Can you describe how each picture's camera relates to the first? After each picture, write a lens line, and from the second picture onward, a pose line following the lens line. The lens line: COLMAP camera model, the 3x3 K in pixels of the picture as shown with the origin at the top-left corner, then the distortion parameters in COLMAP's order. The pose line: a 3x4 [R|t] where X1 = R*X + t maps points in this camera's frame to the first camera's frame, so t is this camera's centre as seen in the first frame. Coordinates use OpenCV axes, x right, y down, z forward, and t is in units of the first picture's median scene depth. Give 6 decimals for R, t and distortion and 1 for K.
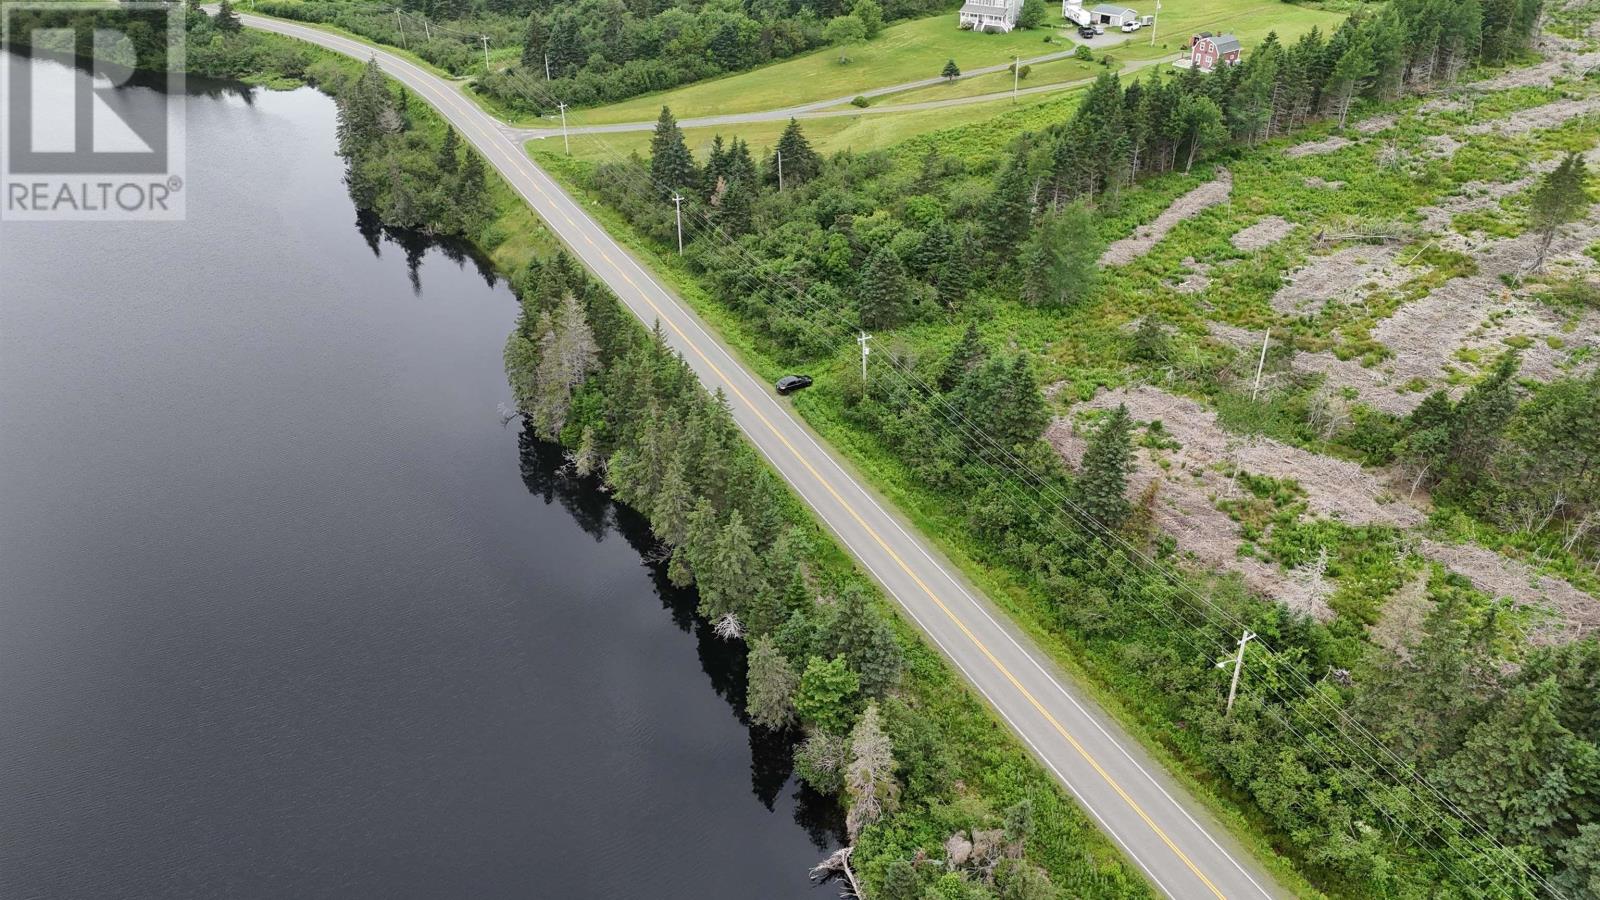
lens RADIAL K [[1172.0, 0, 807.4], [0, 1172.0, 450.4], [0, 0, 1]] dist [0.081483, -0.079686]
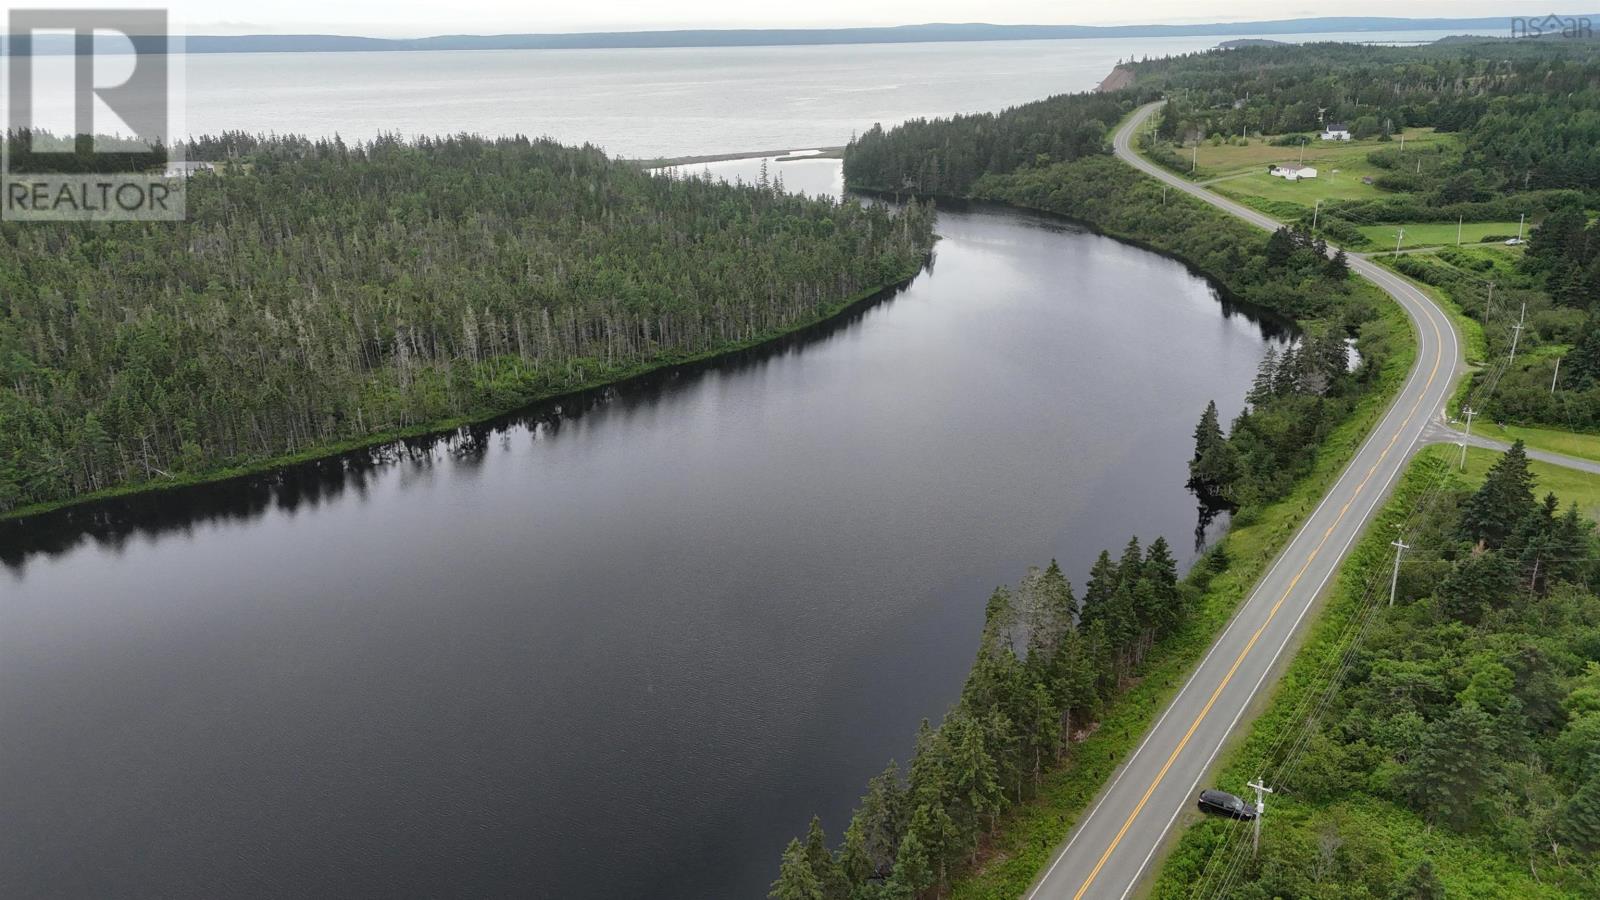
lens RADIAL K [[1172.0, 0, 811.8], [0, 1172.0, 447.5], [0, 0, 1]] dist [0.081483, -0.079686]
pose [[0.473648, 0.289007, -0.831945, 0.375743], [-0.444607, 0.893885, 0.057398, -0.168196], [0.760252, 0.342702, 0.551881, 0.315243]]
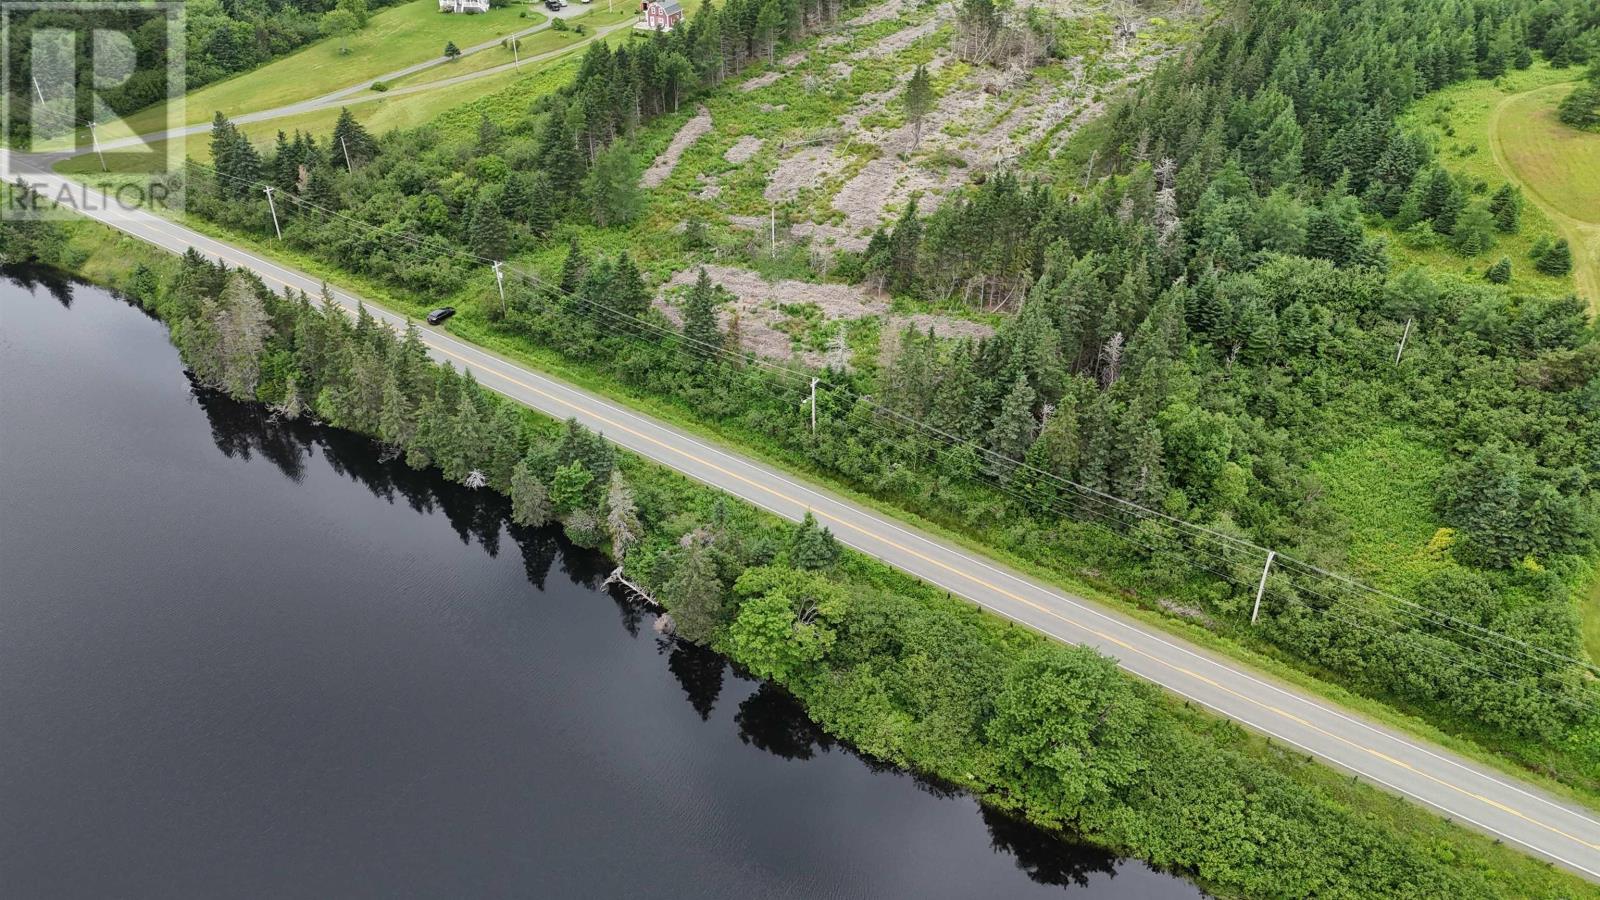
lens RADIAL K [[1172.0, 0, 810.0], [0, 1172.0, 451.1], [0, 0, 1]] dist [0.081483, -0.079686]
pose [[0.889760, -0.243639, 0.385964, -0.172306], [0.230660, 0.969708, 0.080386, 0.068727], [-0.393857, 0.017502, 0.919005, -0.299030]]
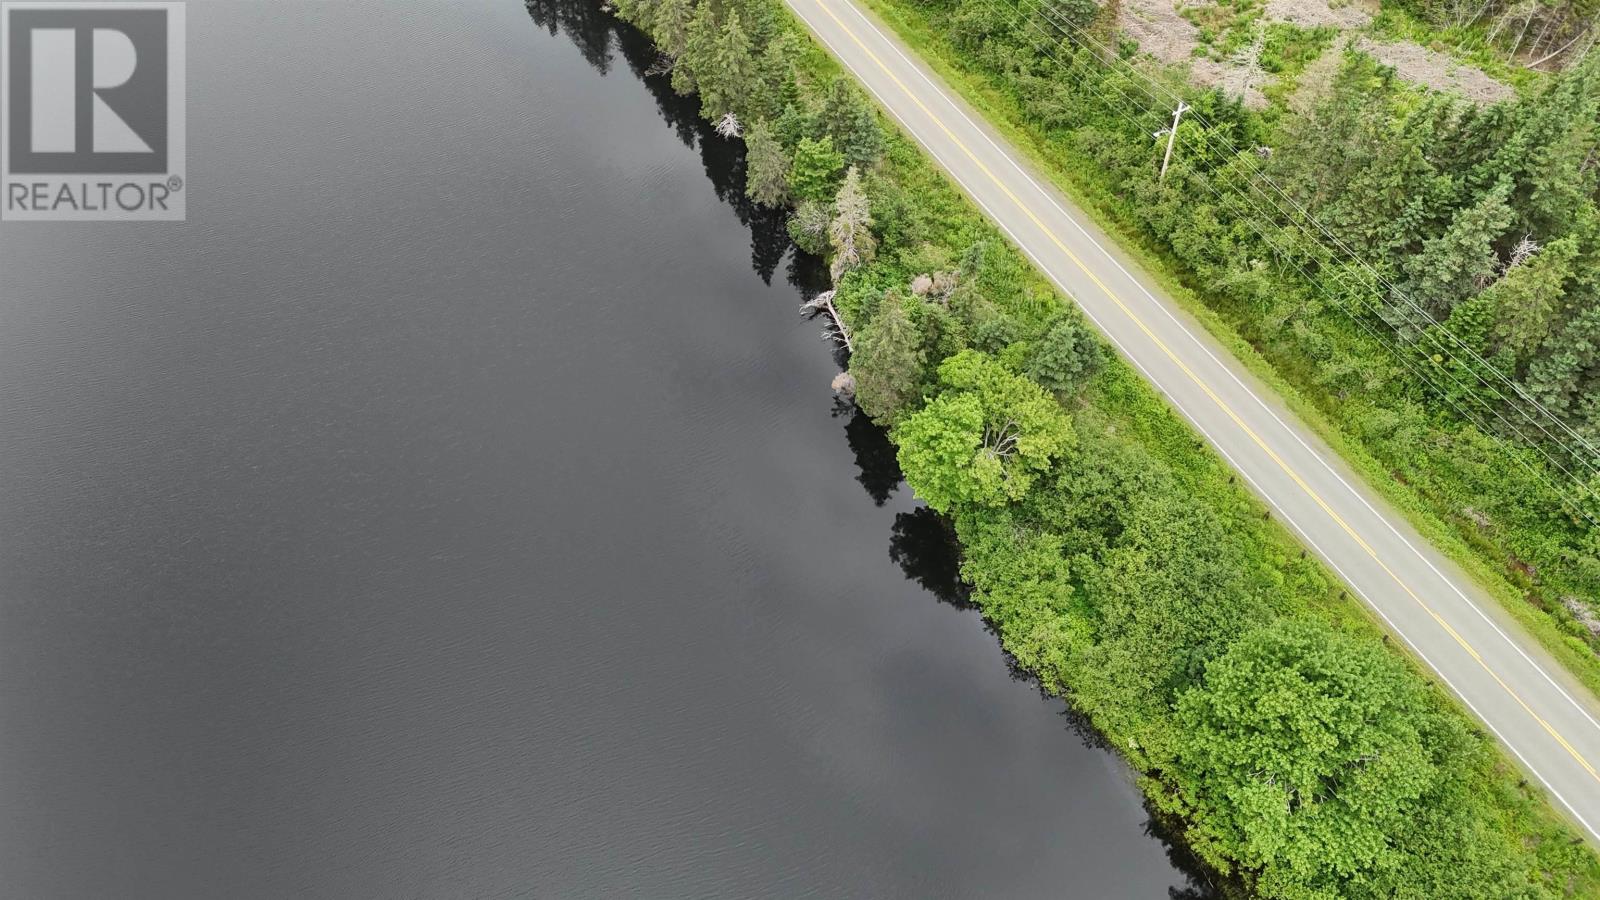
lens RADIAL K [[1172.0, 0, 805.7], [0, 1172.0, 453.5], [0, 0, 1]] dist [0.081483, -0.079686]
pose [[0.999998, 0.002042, 0.000587, 0.004128], [-0.002123, 0.949798, 0.312857, 0.067190], [0.000081, -0.312858, 0.949800, -0.112517]]
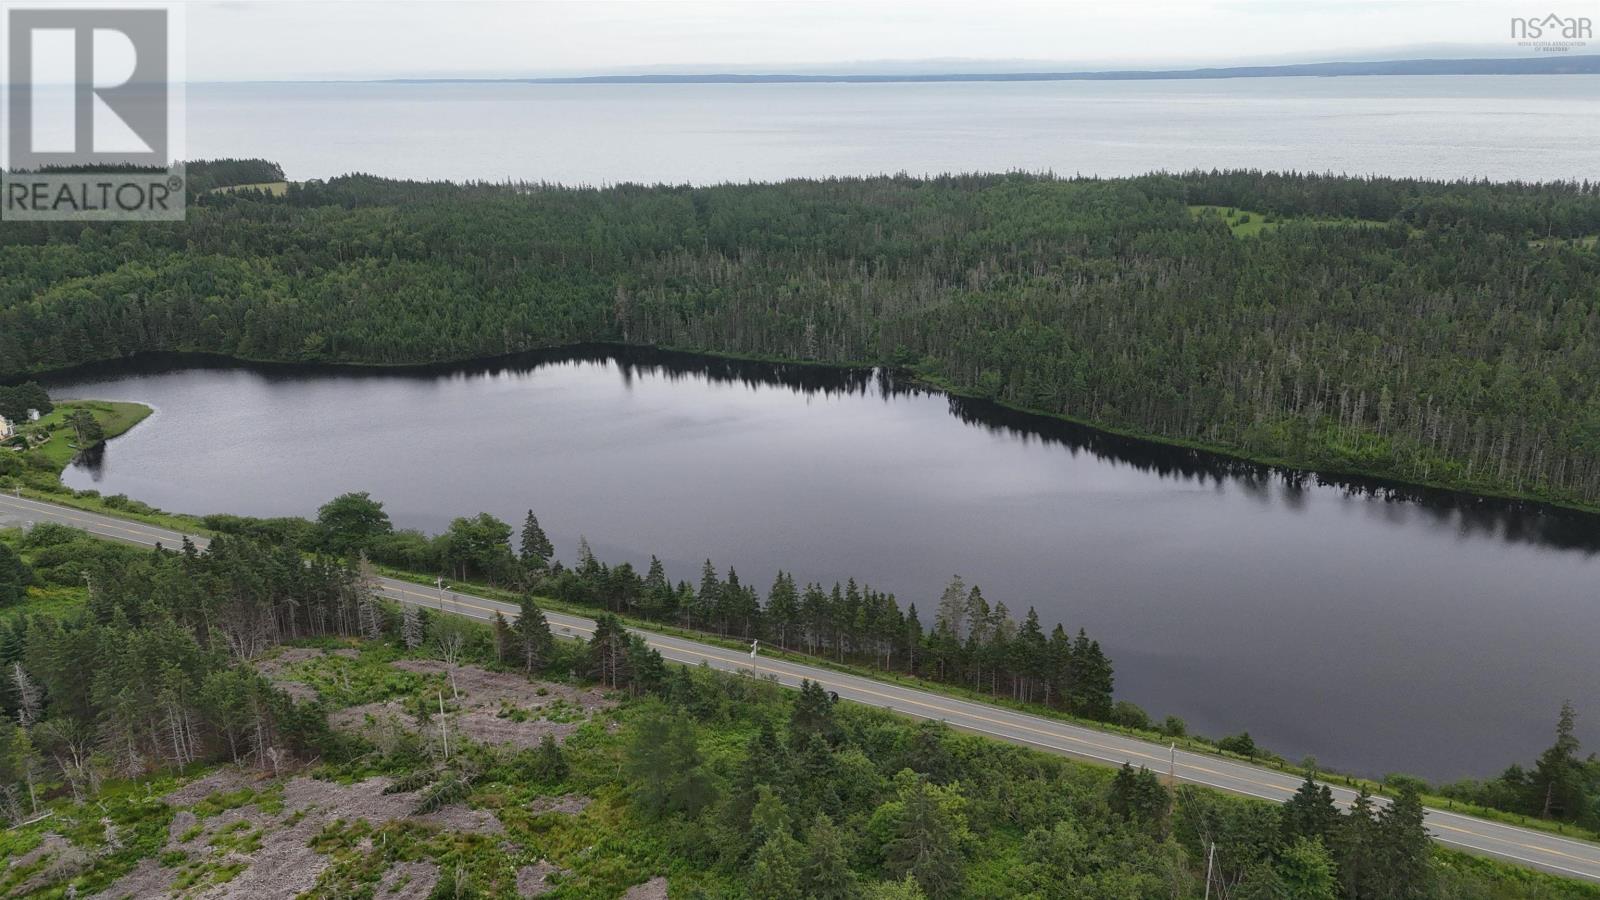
lens RADIAL K [[1172.0, 0, 806.9], [0, 1172.0, 457.9], [0, 0, 1]] dist [0.081483, -0.079686]
pose [[-0.802943, 0.200422, -0.561350, 0.575177], [-0.289971, 0.691475, 0.661649, -0.931065], [0.520769, 0.694041, -0.497098, 1.307381]]
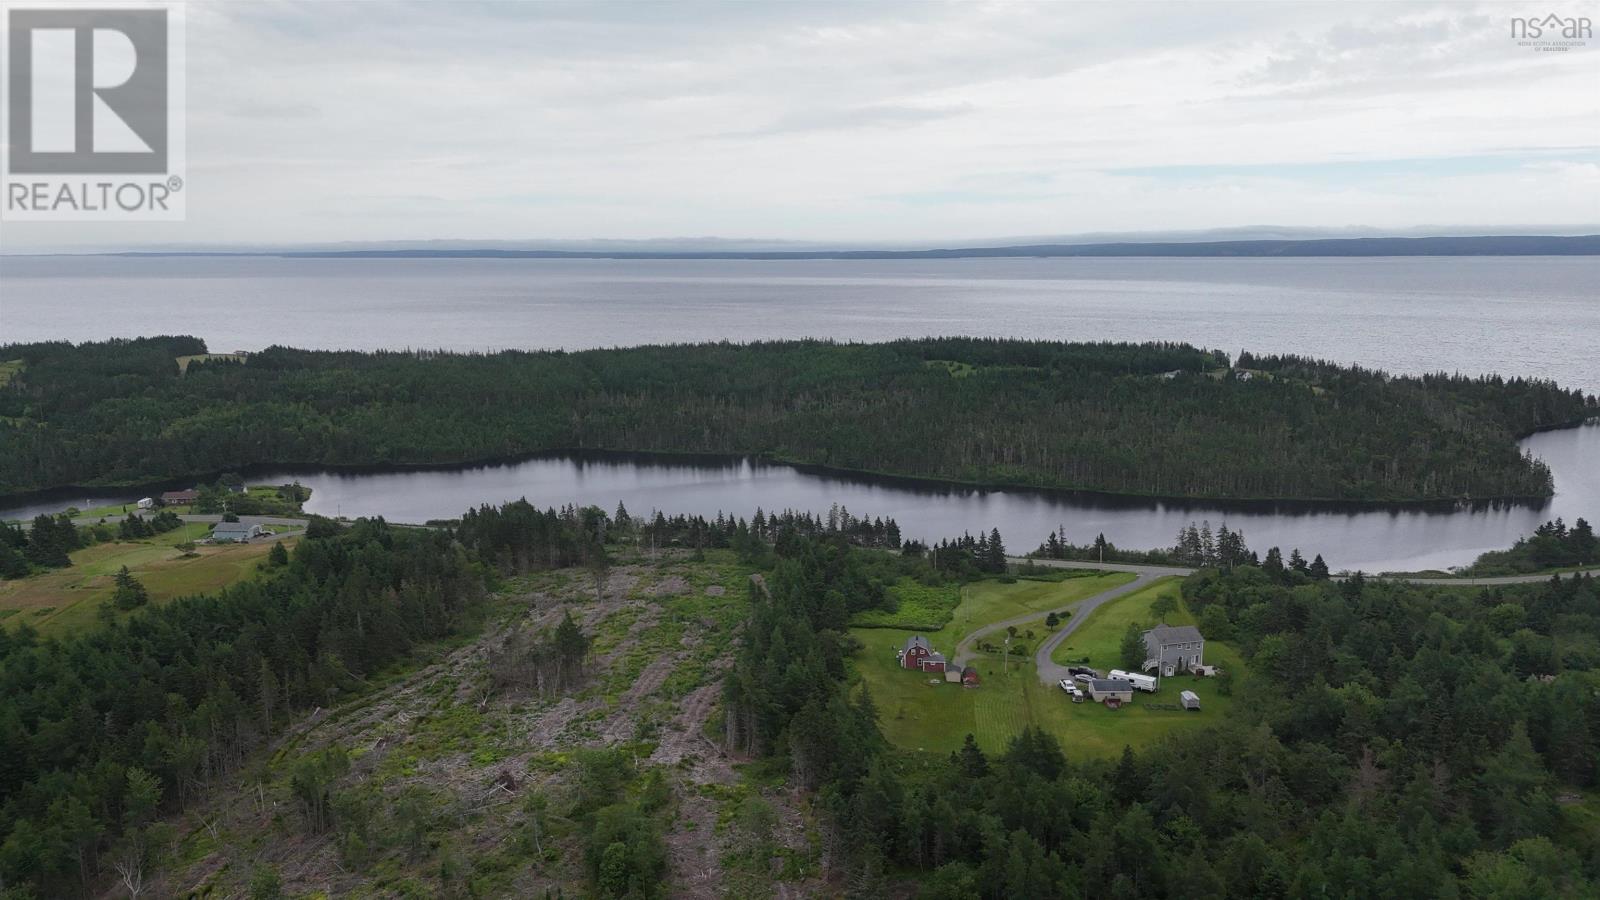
lens RADIAL K [[1172.0, 0, 805.8], [0, 1172.0, 452.3], [0, 0, 1]] dist [0.081483, -0.079686]
pose [[-0.669882, 0.139839, -0.729179, 1.868617], [-0.369742, 0.788832, 0.490953, -1.545297], [0.643855, 0.598489, -0.476720, 2.087207]]
